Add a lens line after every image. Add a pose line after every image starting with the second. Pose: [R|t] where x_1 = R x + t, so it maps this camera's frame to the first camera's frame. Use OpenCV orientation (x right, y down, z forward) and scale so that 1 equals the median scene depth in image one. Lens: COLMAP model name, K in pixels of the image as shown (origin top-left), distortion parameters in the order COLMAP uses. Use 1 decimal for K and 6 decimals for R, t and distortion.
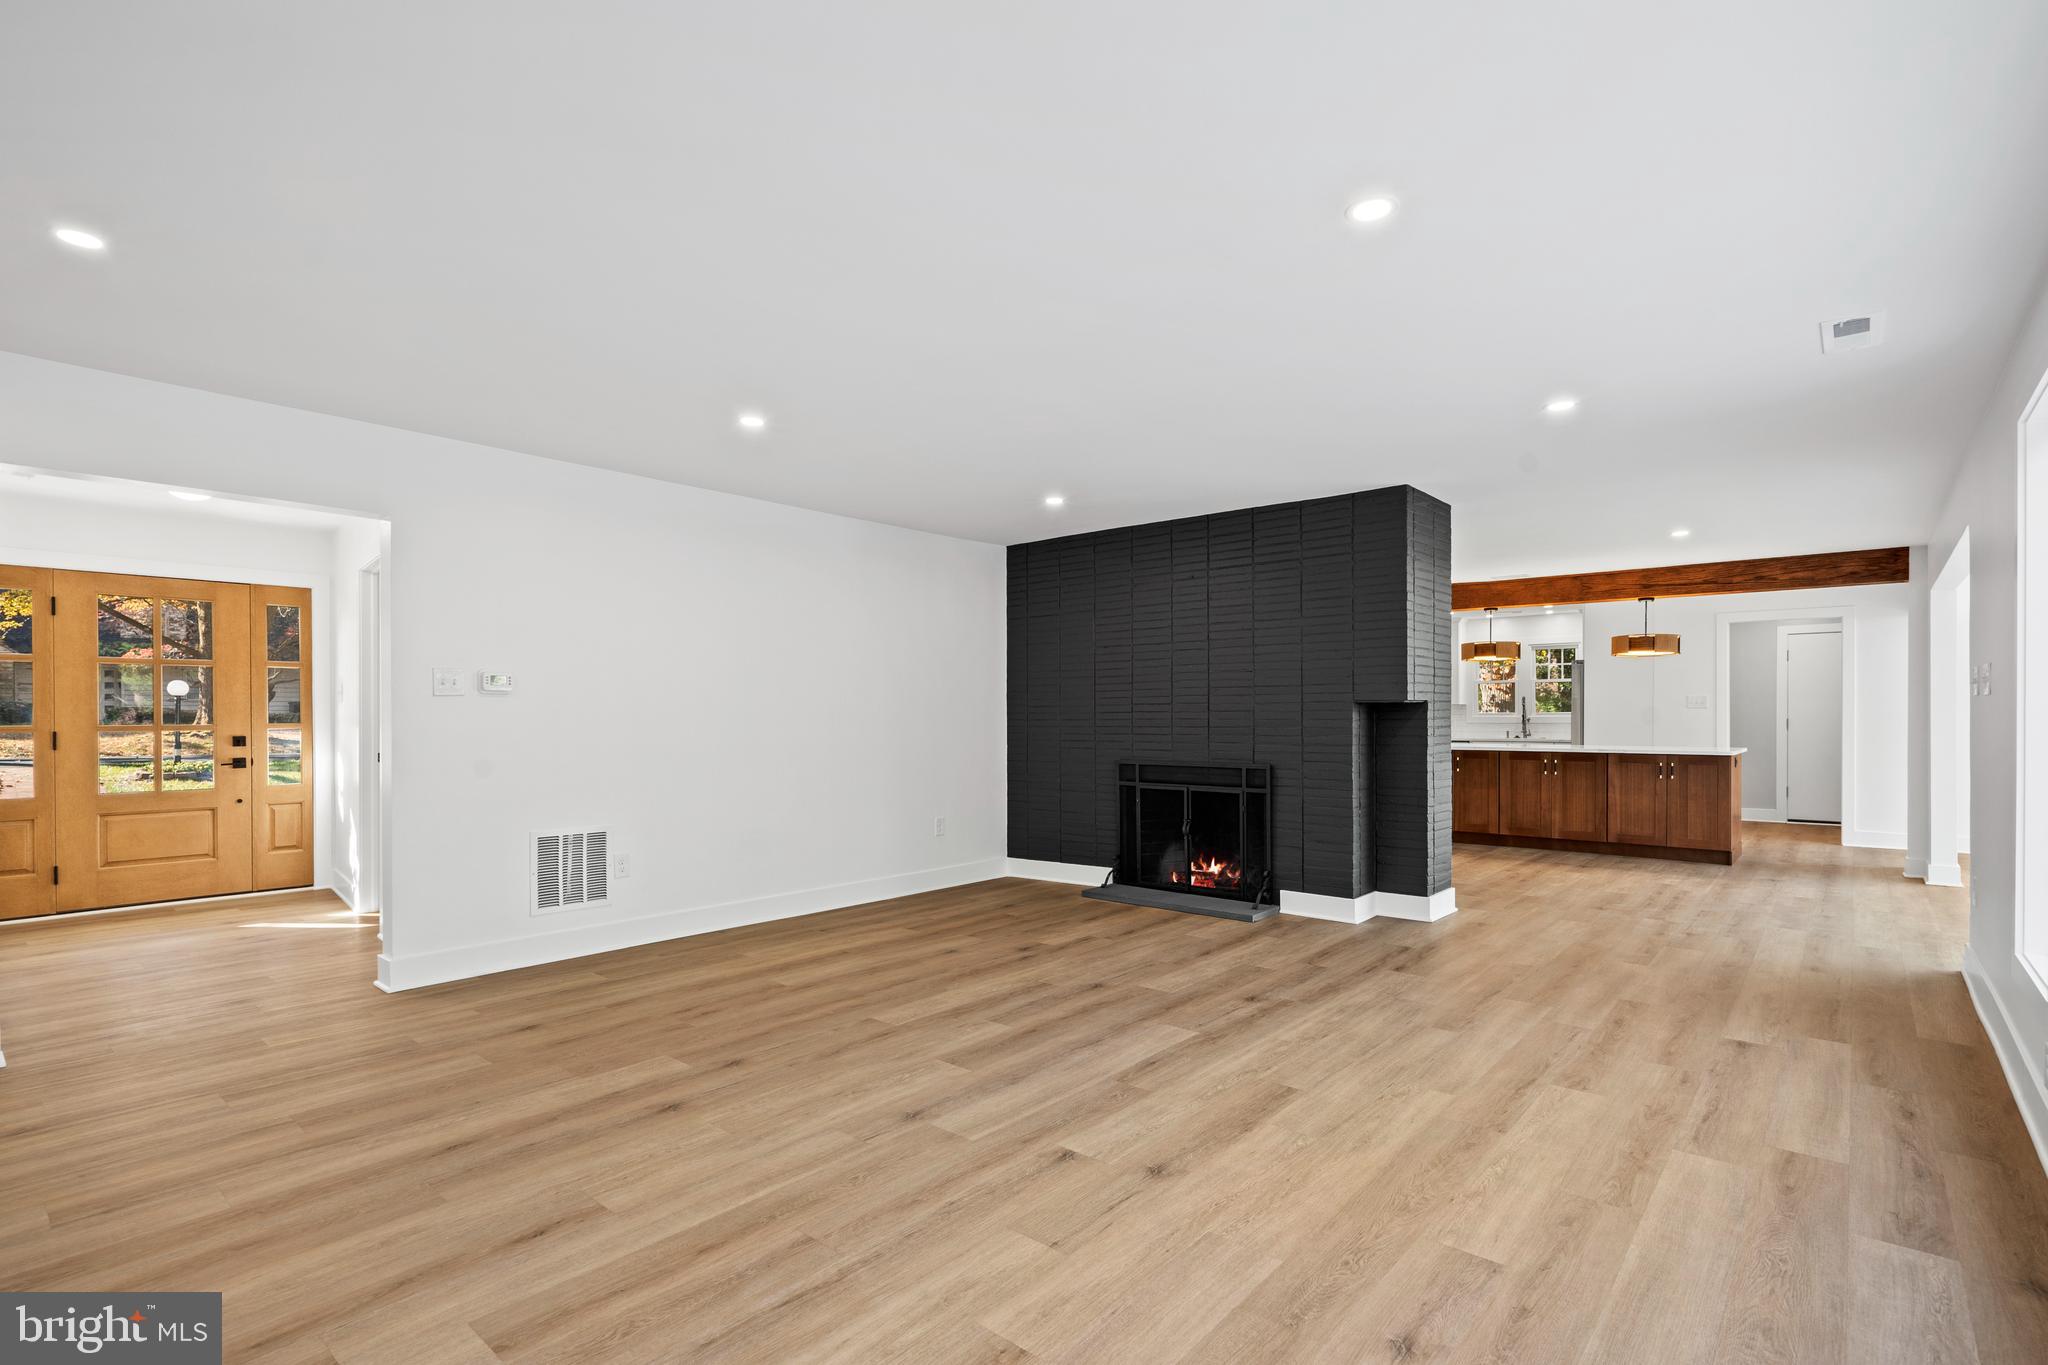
lens RADIAL K [[953.3, 0, 1017.1], [0, 953.3, 723.5], [0, 0, 1]] dist [0.000829, 0.000043]
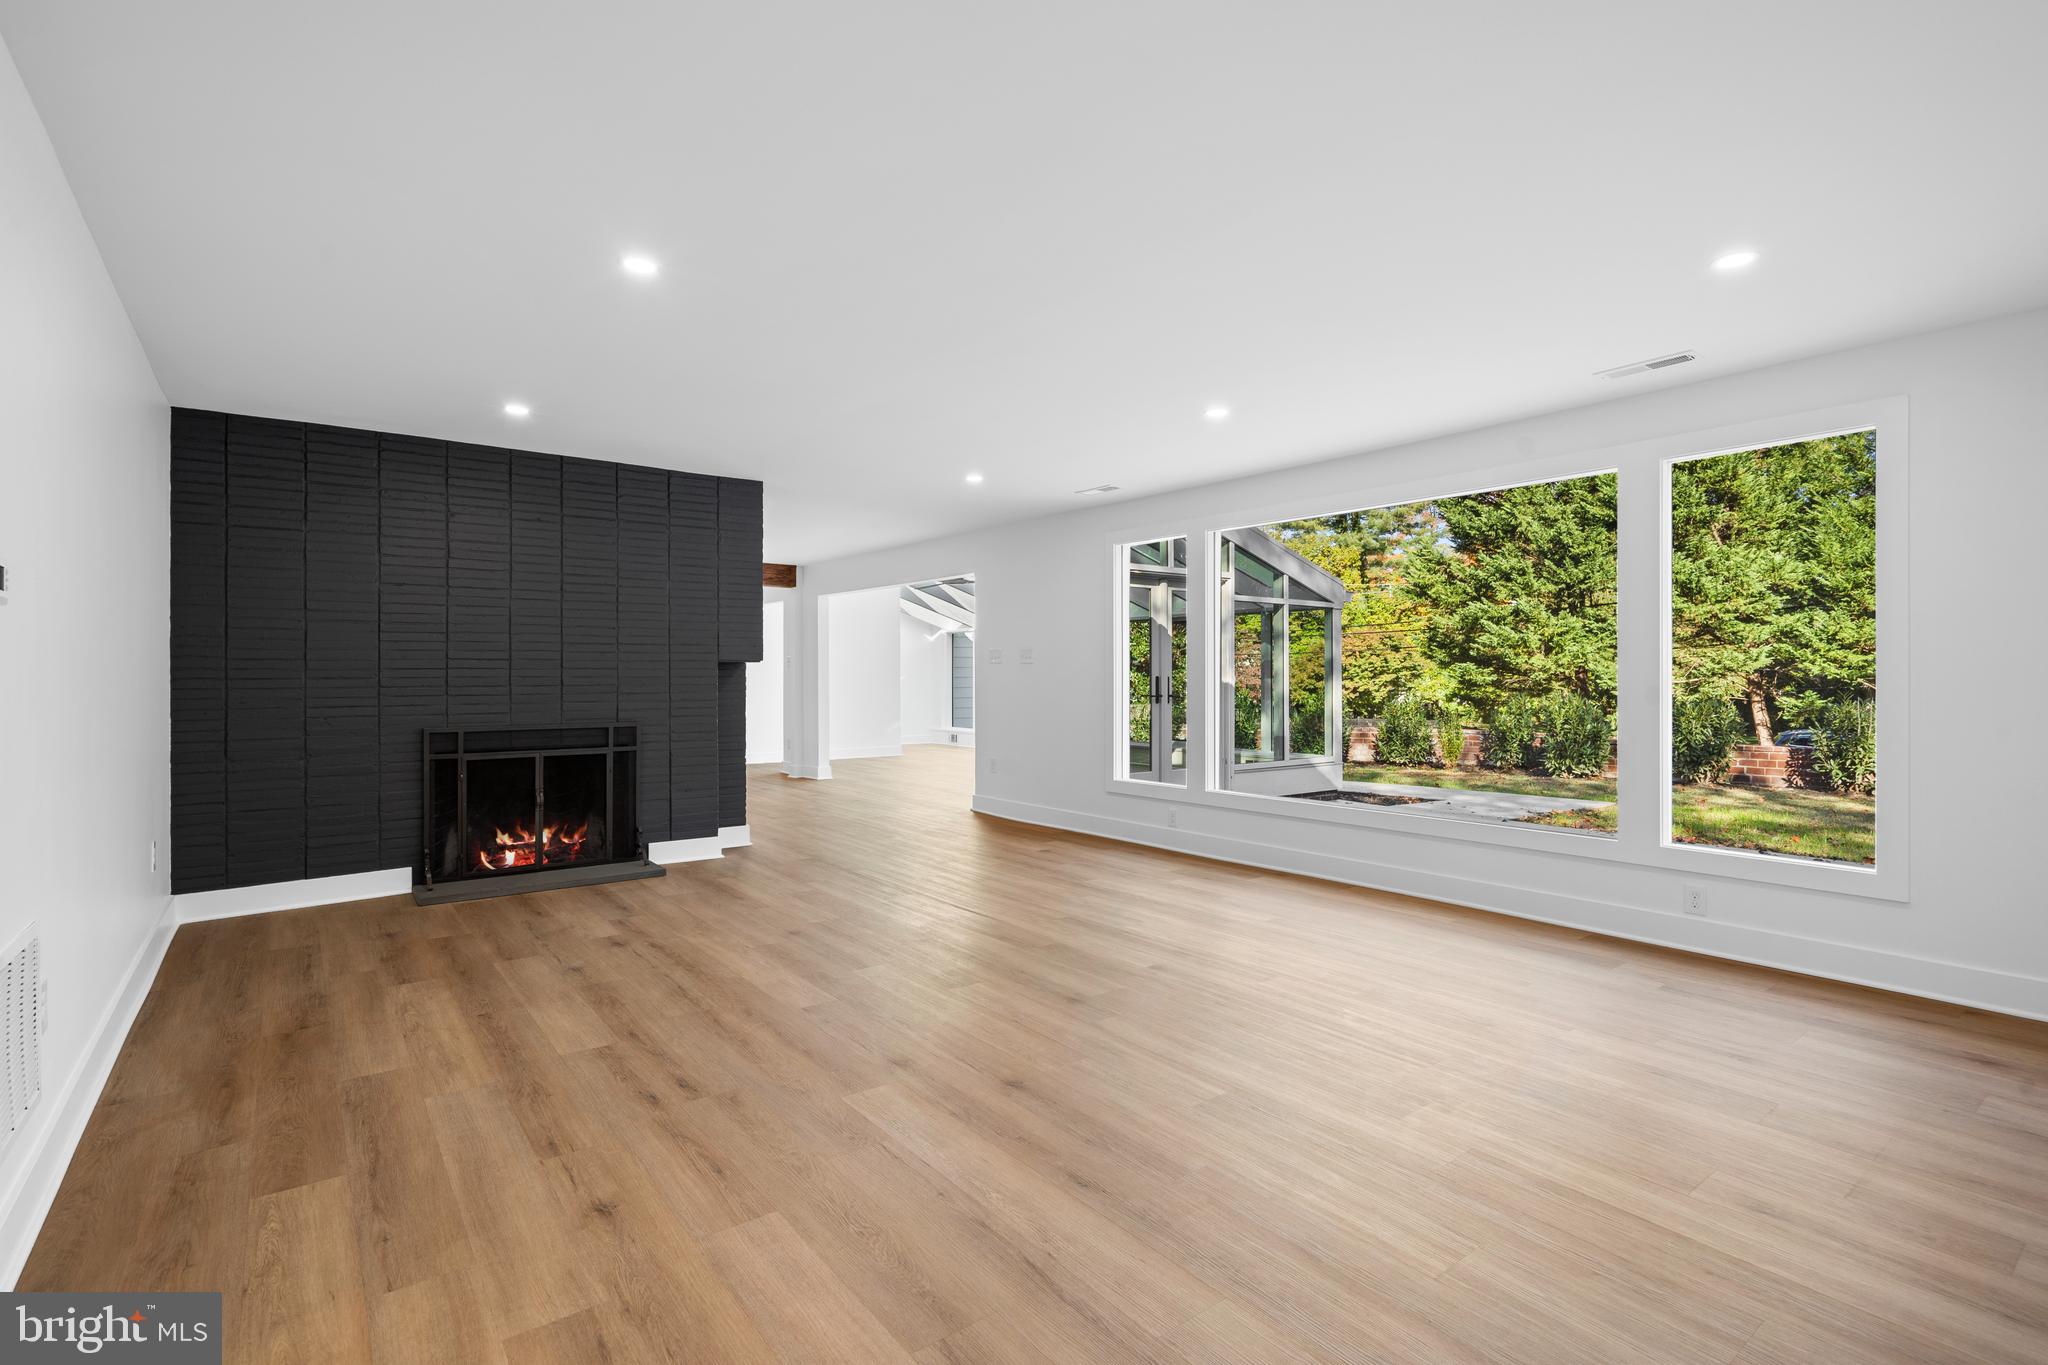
lens RADIAL K [[953.3, 0, 1019.4], [0, 953.3, 673.5], [0, 0, 1]] dist [0.000829, 0.000043]
pose [[0.214567, 0.000873, 0.976709, -0.665652], [0.010082, 0.999944, -0.003109, -0.000607], [-0.976657, 0.010514, 0.214546, 0.407322]]
